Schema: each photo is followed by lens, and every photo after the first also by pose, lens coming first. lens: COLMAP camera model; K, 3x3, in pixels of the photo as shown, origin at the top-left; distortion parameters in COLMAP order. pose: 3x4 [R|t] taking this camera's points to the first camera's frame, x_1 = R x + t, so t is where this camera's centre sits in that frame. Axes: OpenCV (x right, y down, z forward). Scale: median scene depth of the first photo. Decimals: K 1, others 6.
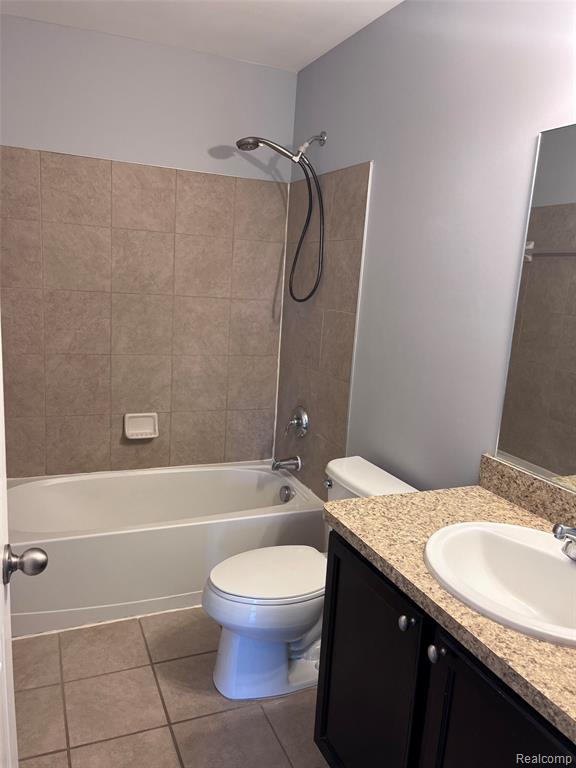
lens RADIAL K [[586.9, 0, 286.0], [0, 586.9, 385.1], [0, 0, 1]] dist [0.072323, -0.075830]
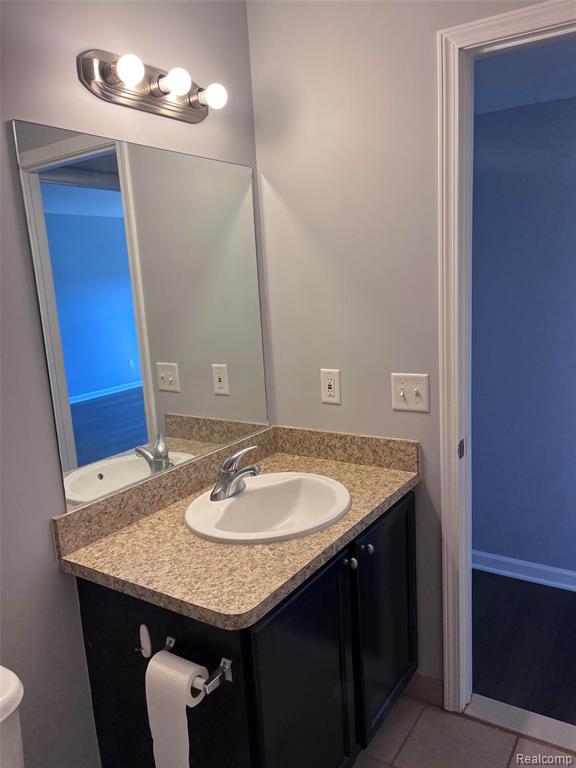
lens RADIAL K [[586.9, 0, 286.4], [0, 586.9, 384.7], [0, 0, 1]] dist [0.072323, -0.075830]
pose [[-0.547138, -0.180187, 0.817418, -0.510753], [0.179026, 0.928767, 0.324563, -0.285633], [-0.817673, 0.323920, -0.475906, 1.208114]]
